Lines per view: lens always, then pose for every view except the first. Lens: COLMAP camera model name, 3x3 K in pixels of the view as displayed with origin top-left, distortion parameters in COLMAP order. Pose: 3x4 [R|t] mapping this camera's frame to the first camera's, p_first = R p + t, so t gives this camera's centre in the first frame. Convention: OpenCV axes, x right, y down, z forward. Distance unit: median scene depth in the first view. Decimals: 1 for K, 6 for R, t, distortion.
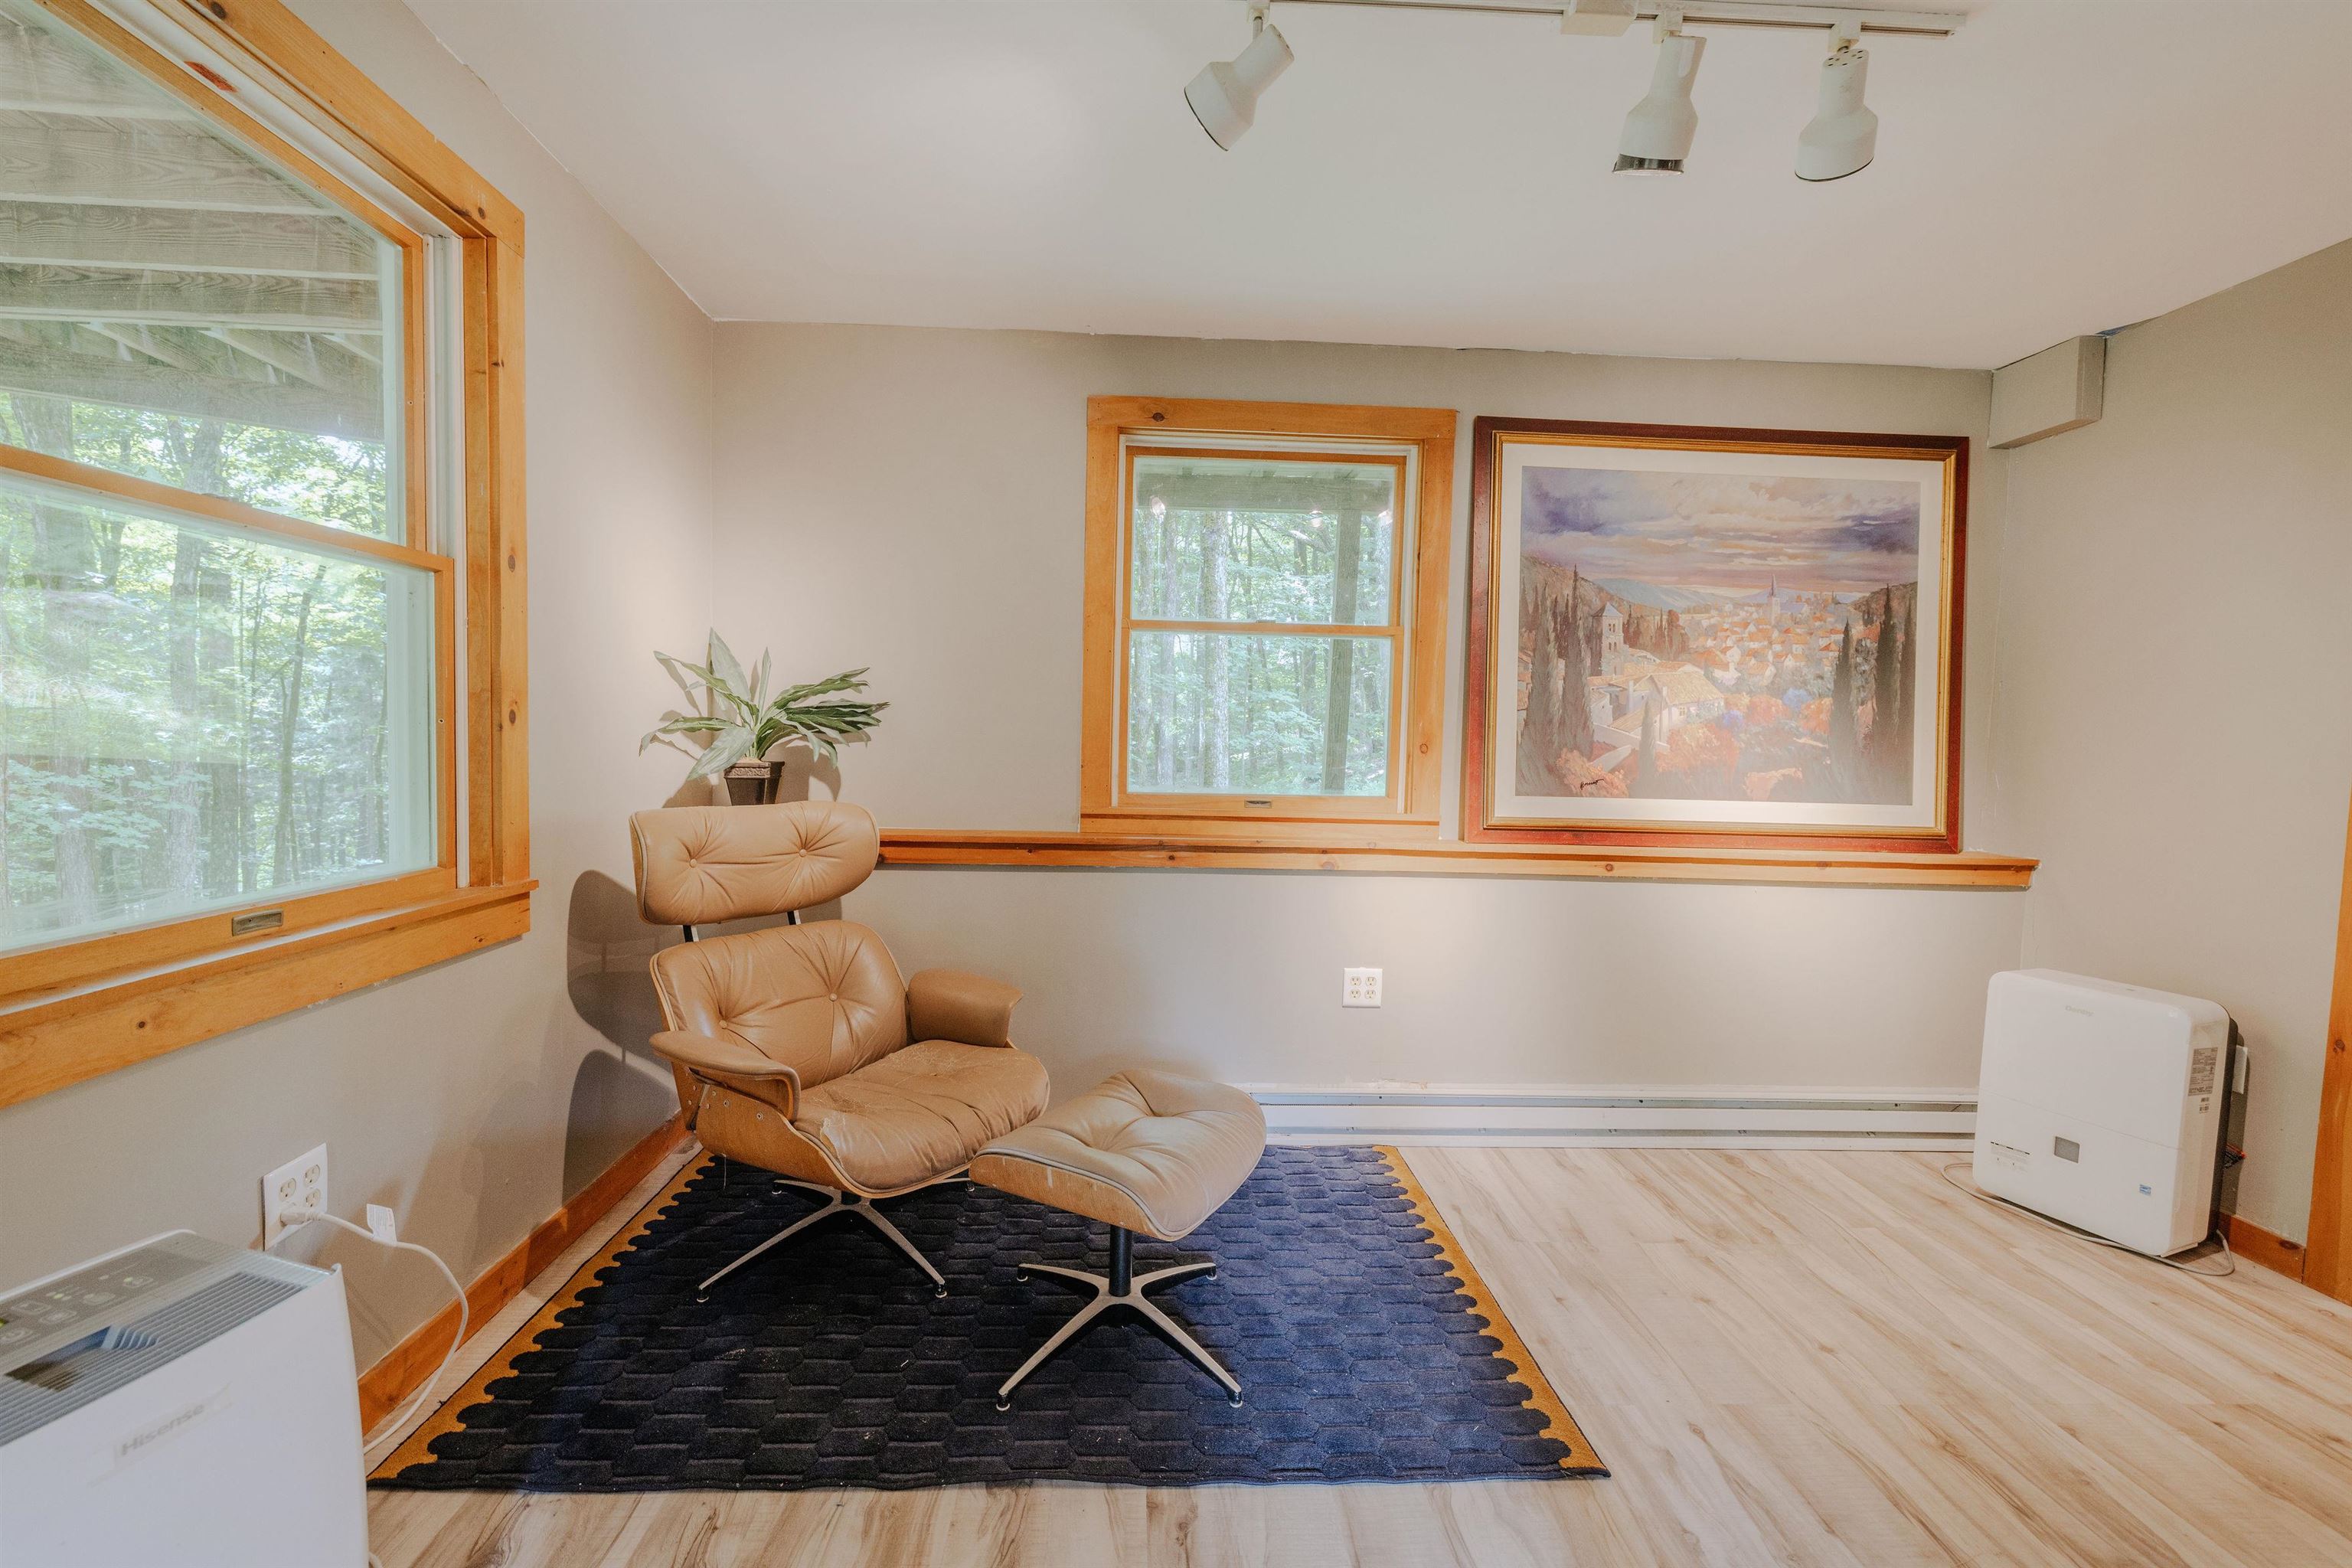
lens RADIAL K [[991.3, 0, 1163.6], [0, 991.3, 791.9], [0, 0, 1]] dist [0.004077, -0.000779]
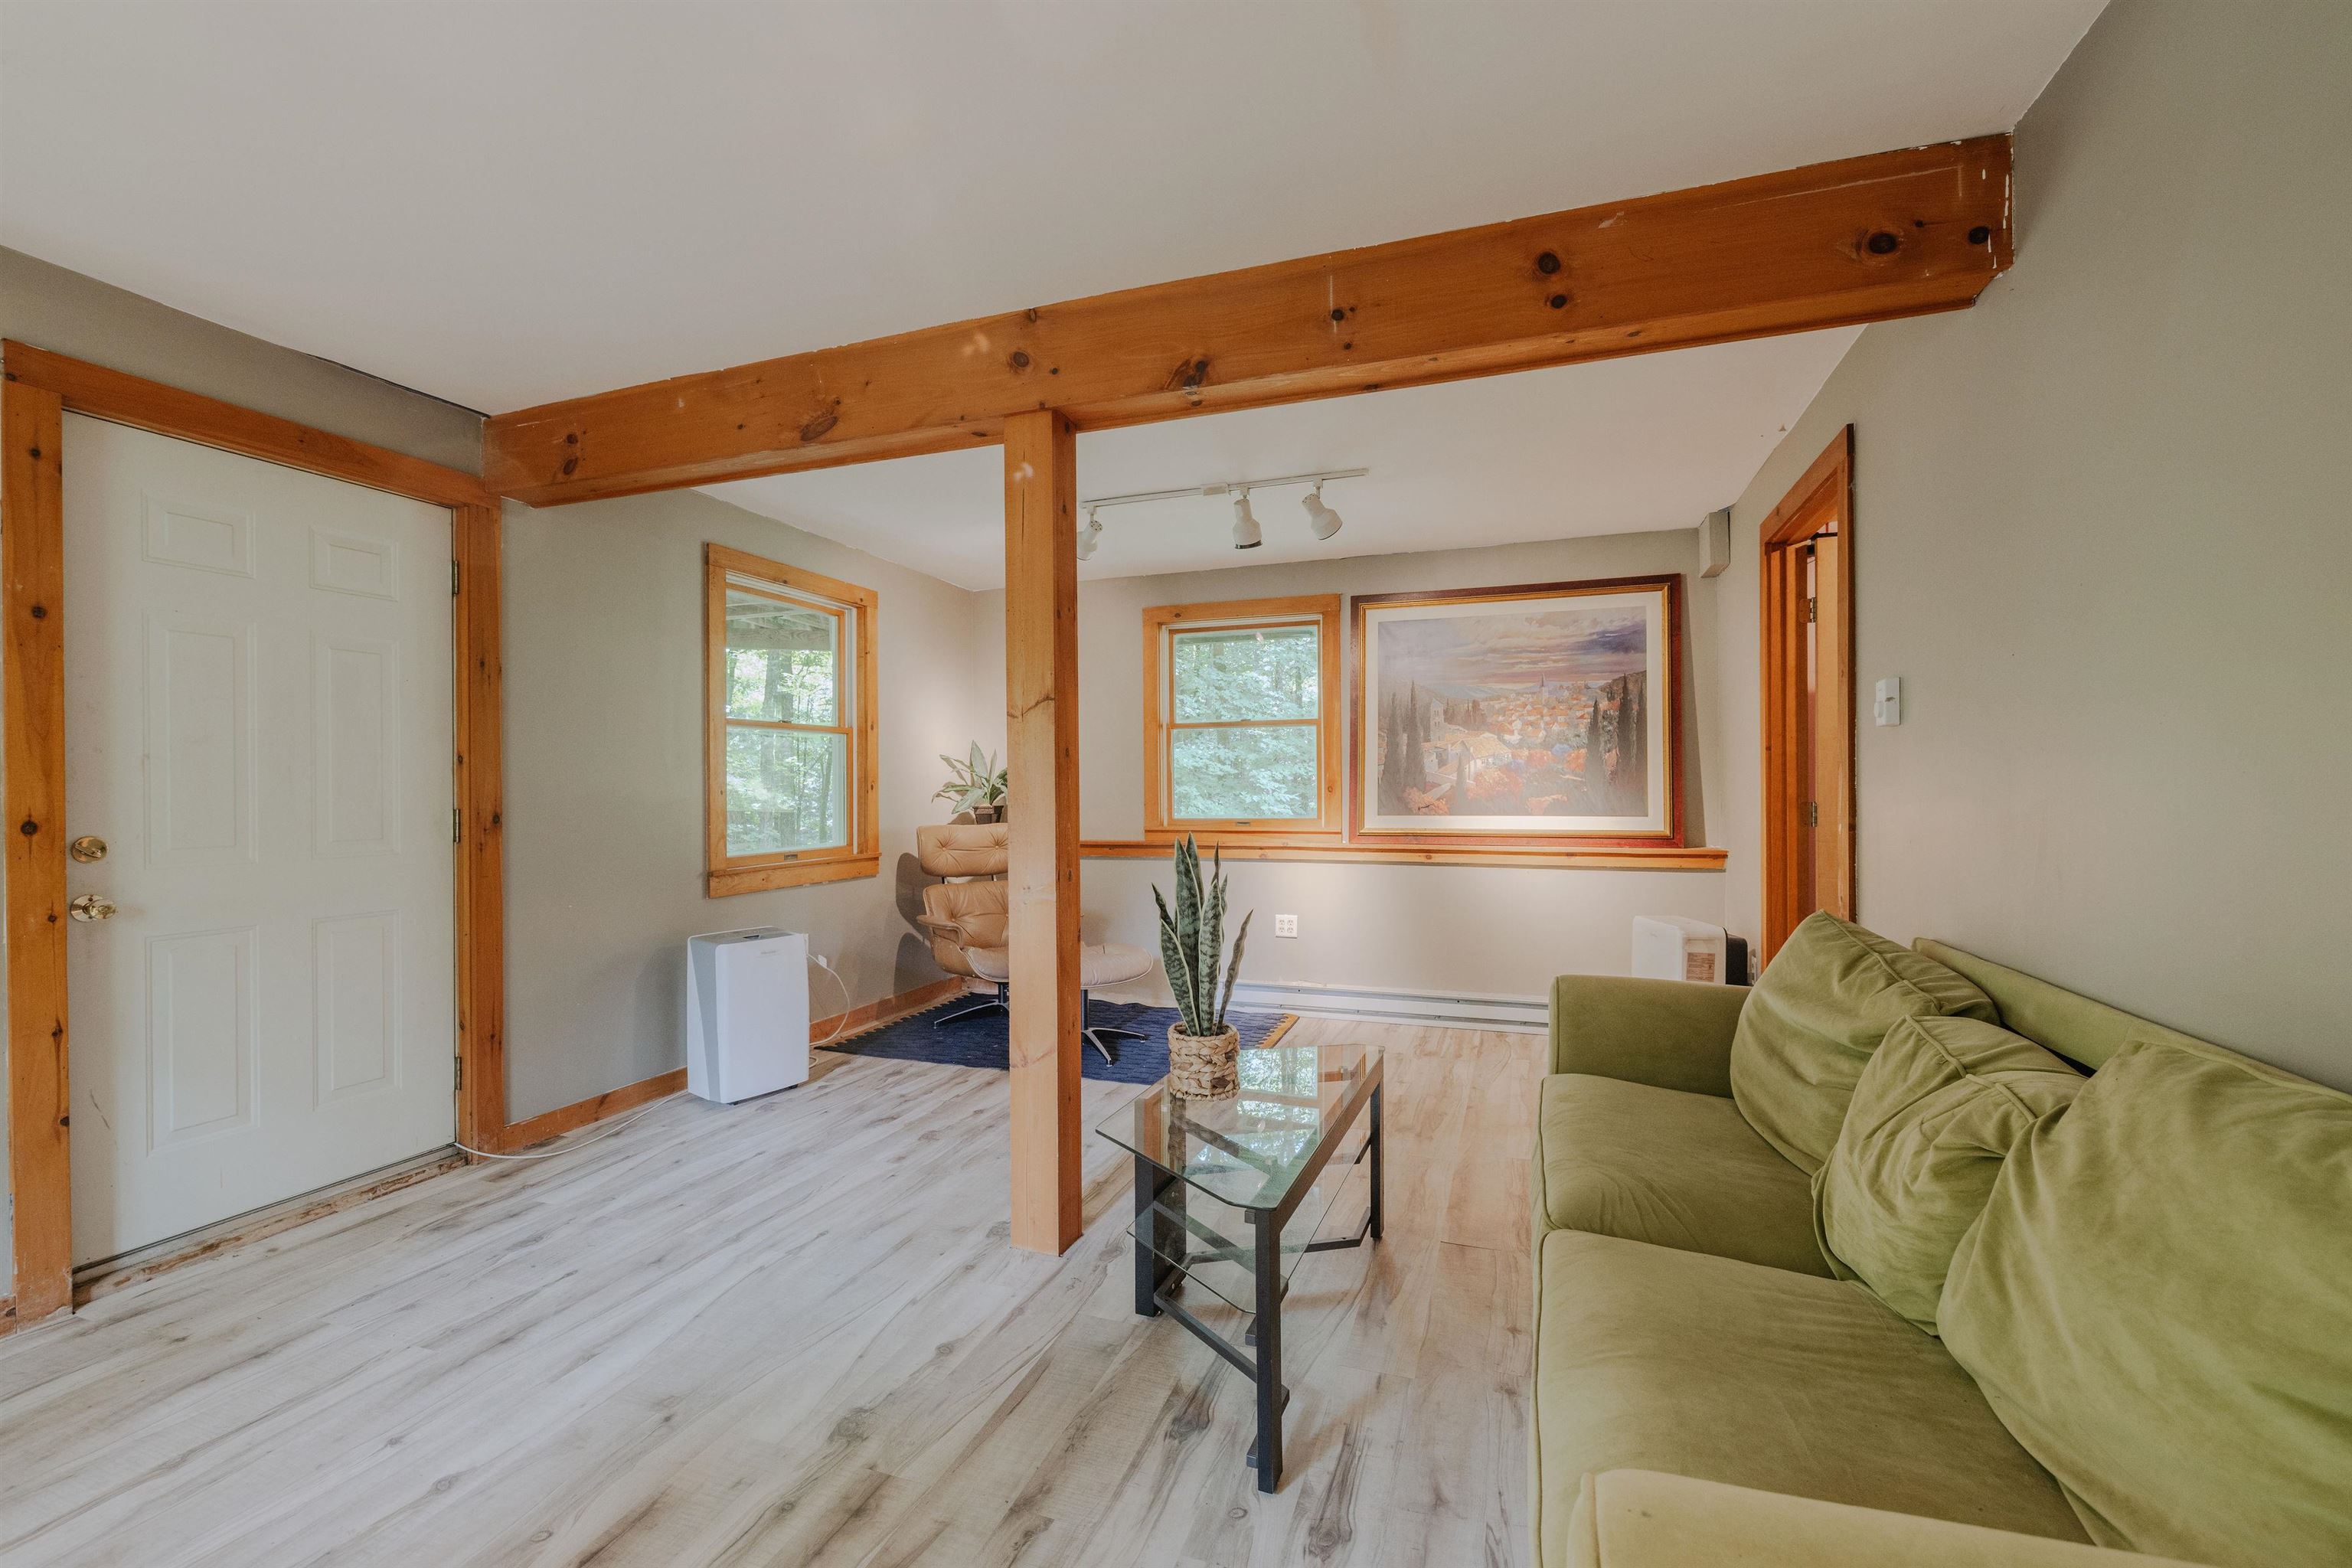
lens RADIAL K [[991.3, 0, 1169.0], [0, 991.3, 791.3], [0, 0, 1]] dist [0.004077, -0.000779]
pose [[0.923890, -0.029618, -0.381511, 0.675015], [0.007553, 0.998217, -0.059204, 0.060648], [0.382585, 0.051816, 0.922466, -0.698603]]
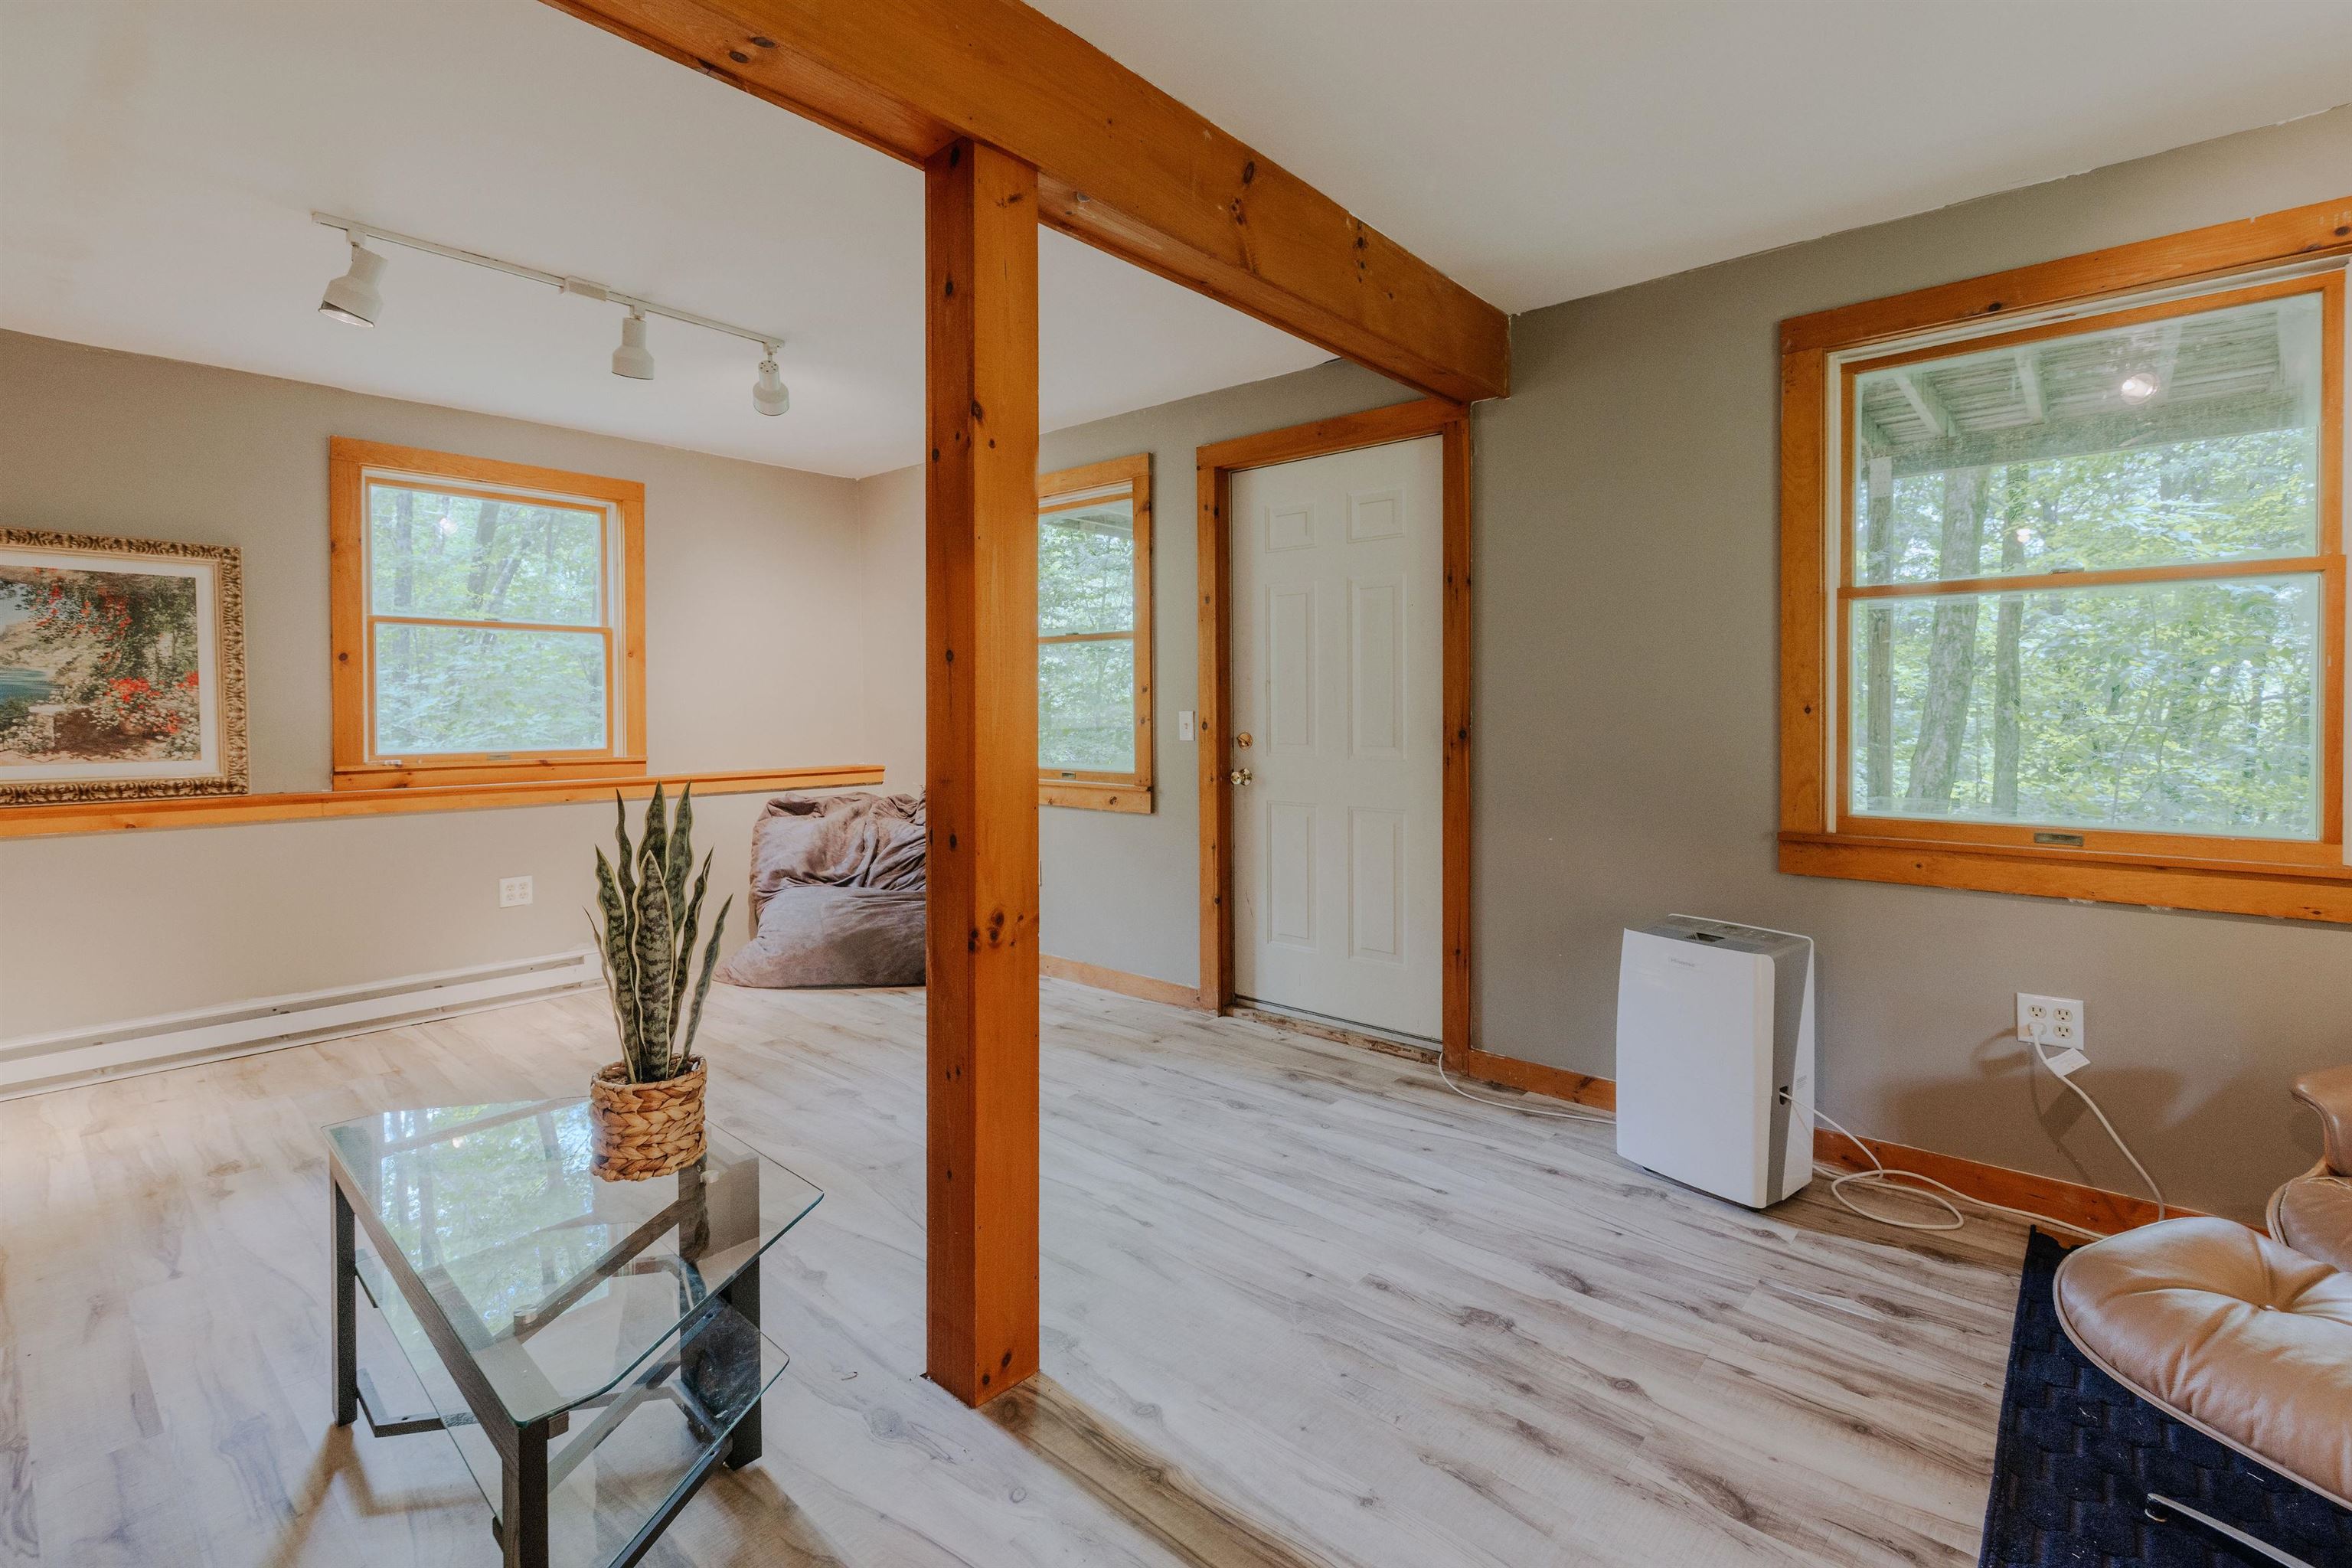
lens RADIAL K [[1029.2, 0, 1182.0], [0, 1029.2, 730.9], [0, 0, 1]] dist [-0.003936, 0.002291]
pose [[-0.679118, -0.010213, -0.733958, 0.601422], [-0.061146, 0.997215, 0.042700, -0.011072], [0.731478, 0.073877, -0.677851, 0.543206]]
